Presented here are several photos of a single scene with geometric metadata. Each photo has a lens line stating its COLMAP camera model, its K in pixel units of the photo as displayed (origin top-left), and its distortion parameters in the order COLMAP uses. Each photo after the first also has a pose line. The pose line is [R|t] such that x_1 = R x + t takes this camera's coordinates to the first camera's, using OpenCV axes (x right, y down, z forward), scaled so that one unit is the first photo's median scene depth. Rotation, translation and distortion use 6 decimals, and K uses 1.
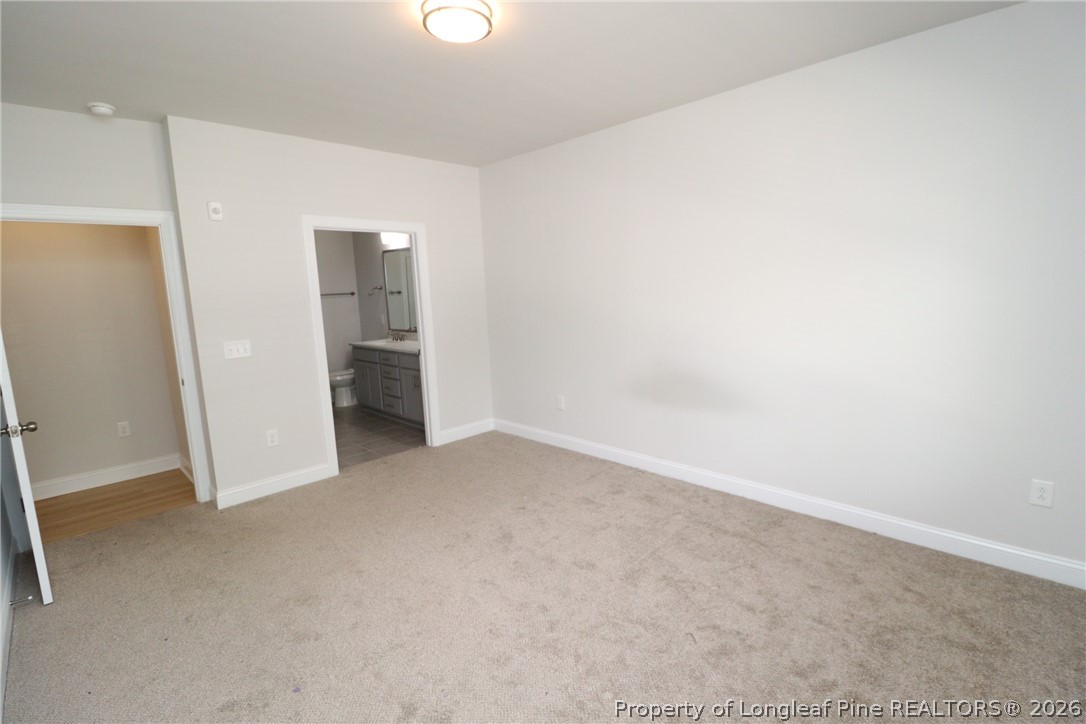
lens RADIAL K [[502.1, 0, 557.7], [0, 502.1, 353.6], [0, 0, 1]] dist [0.001446, -0.010673]
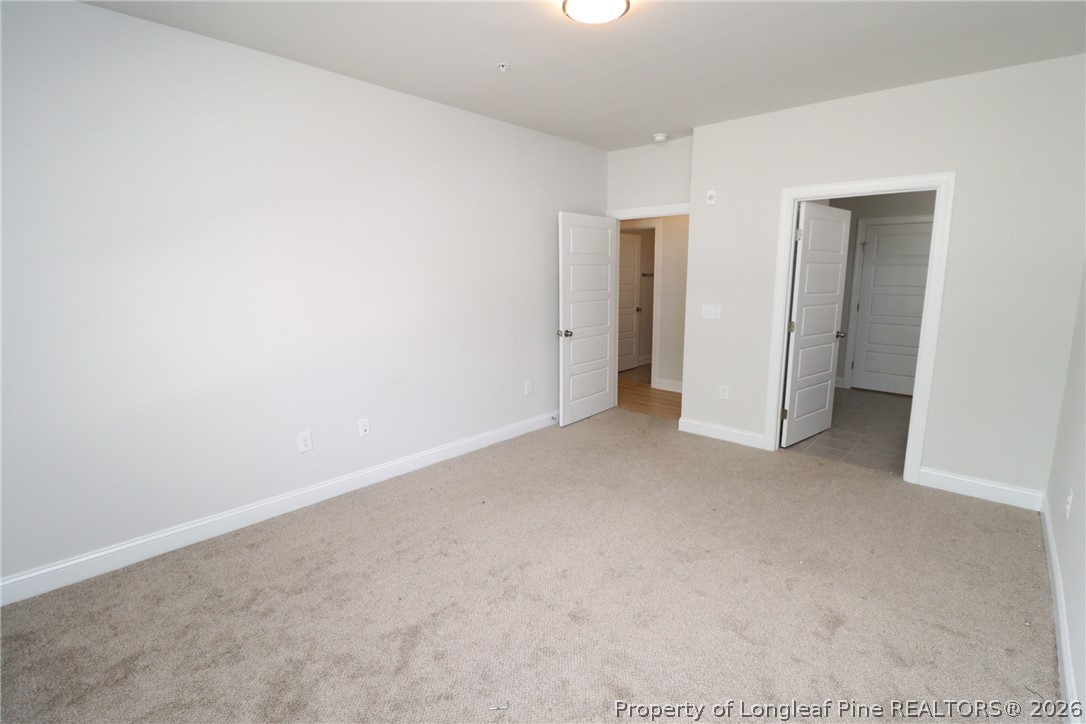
lens RADIAL K [[502.1, 0, 557.7], [0, 502.1, 353.6], [0, 0, 1]] dist [0.001446, -0.010673]
pose [[0.049010, 0.202422, -0.978071, 0.571400], [-0.132876, 0.971865, 0.194479, -0.100580], [0.989920, 0.120430, 0.074528, 0.572895]]
